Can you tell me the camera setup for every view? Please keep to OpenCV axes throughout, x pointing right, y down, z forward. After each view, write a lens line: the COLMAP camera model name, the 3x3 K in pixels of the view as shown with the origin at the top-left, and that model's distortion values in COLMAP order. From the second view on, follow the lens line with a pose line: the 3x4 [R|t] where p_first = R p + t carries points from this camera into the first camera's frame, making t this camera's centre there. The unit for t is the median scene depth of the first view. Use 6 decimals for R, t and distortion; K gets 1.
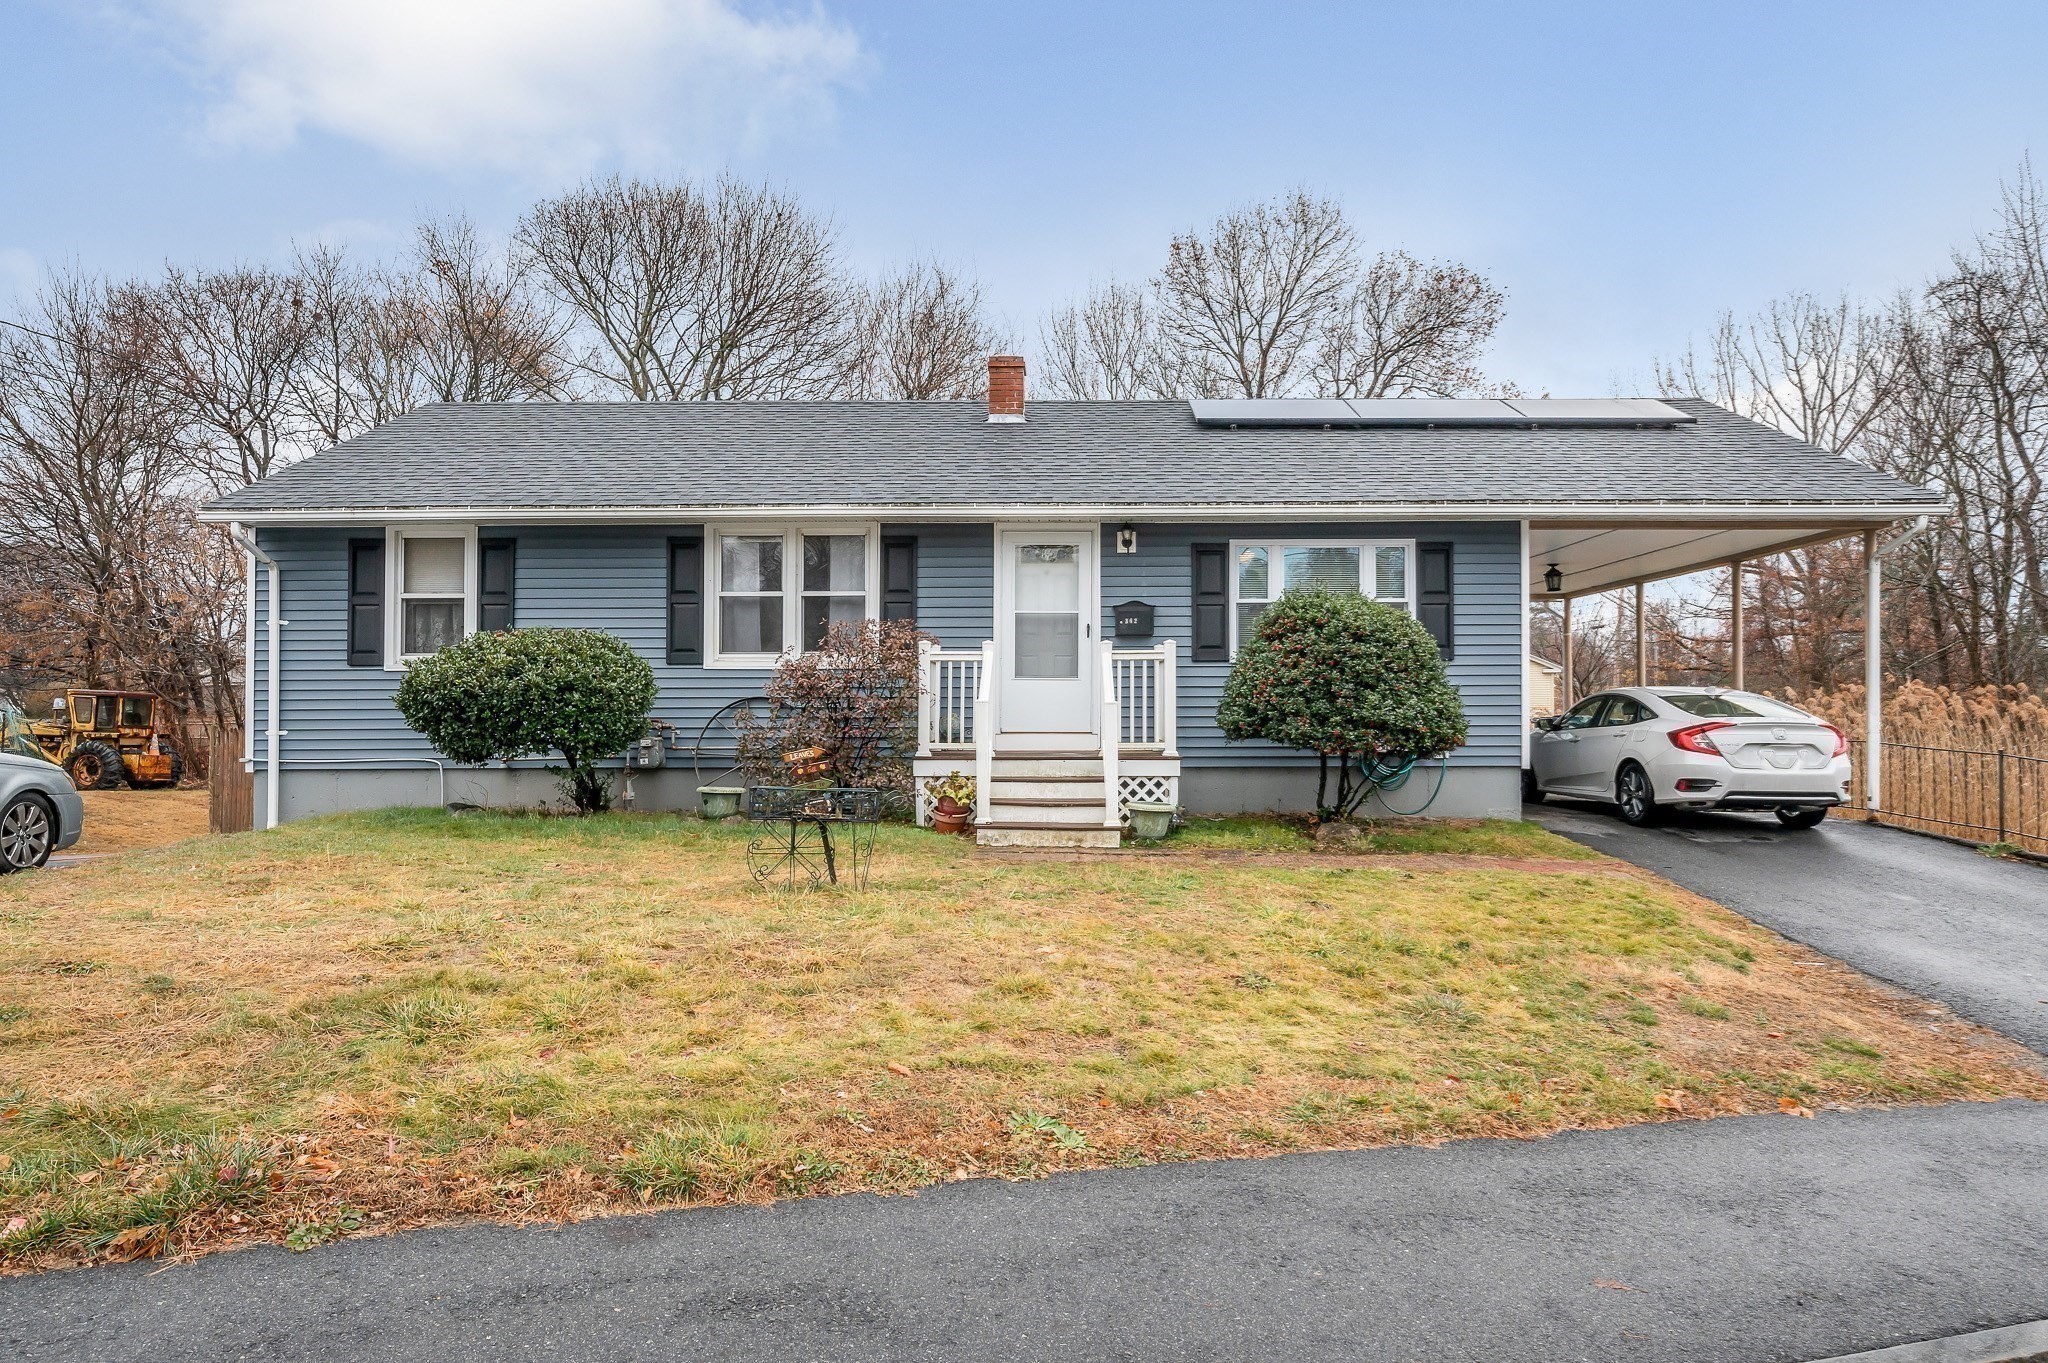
lens RADIAL K [[1170.0, 0, 1024.3], [0, 1170.0, 676.4], [0, 0, 1]] dist [-0.003546, 0.000384]
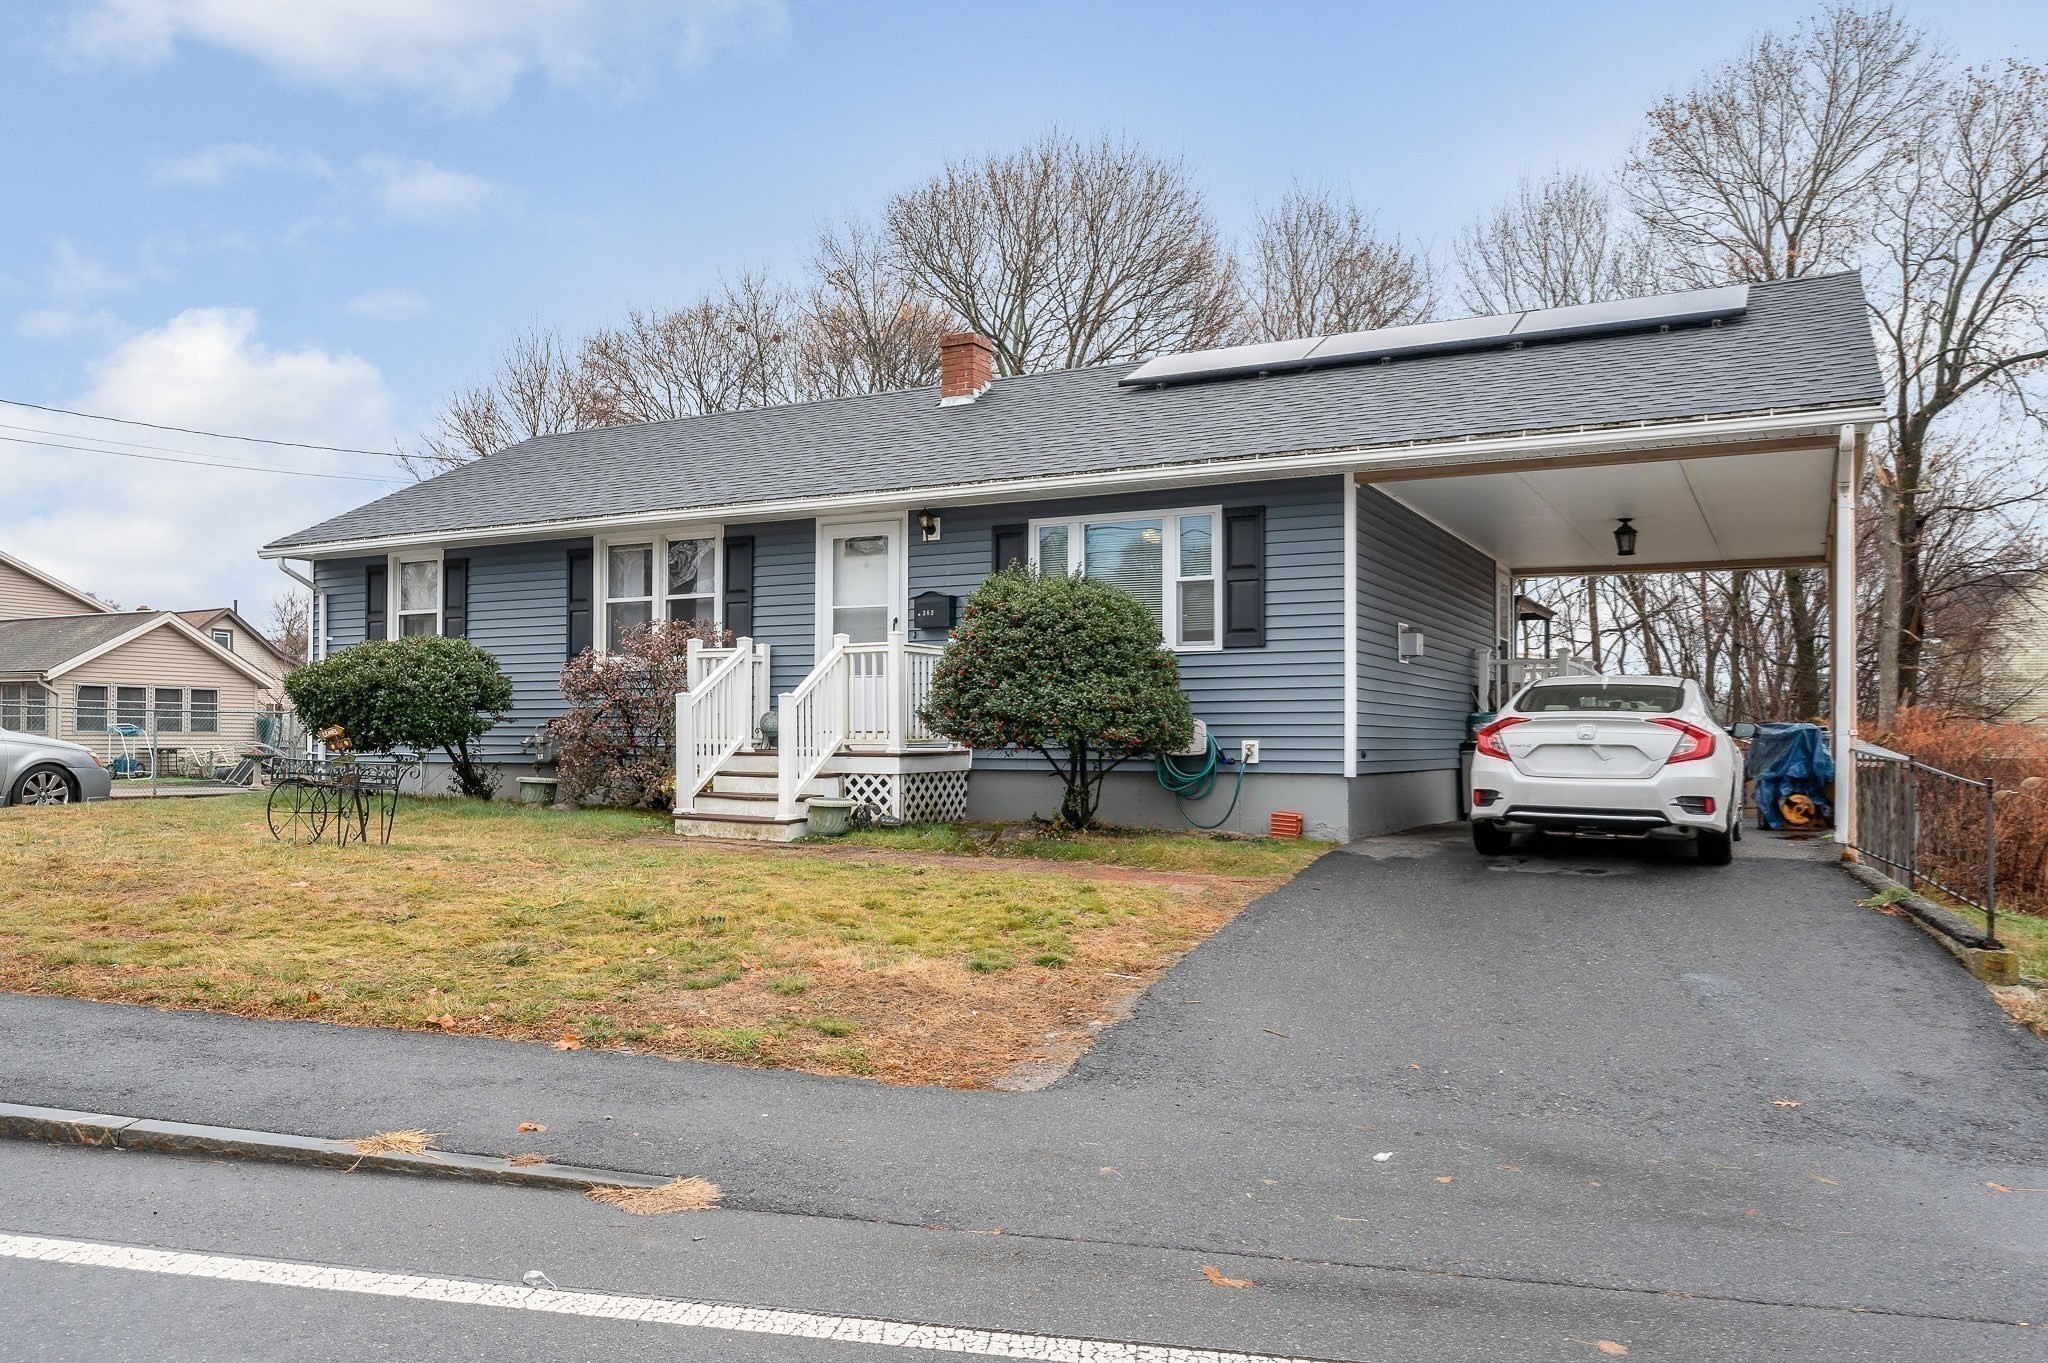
lens RADIAL K [[1441.7, 0, 1023.8], [0, 1441.7, 694.3], [0, 0, 1]] dist [0.005308, -0.004287]
pose [[0.894466, -0.009115, -0.447043, 0.669332], [0.006028, 0.999947, -0.008329, 0.027600], [0.447095, 0.004755, 0.894474, 0.000390]]
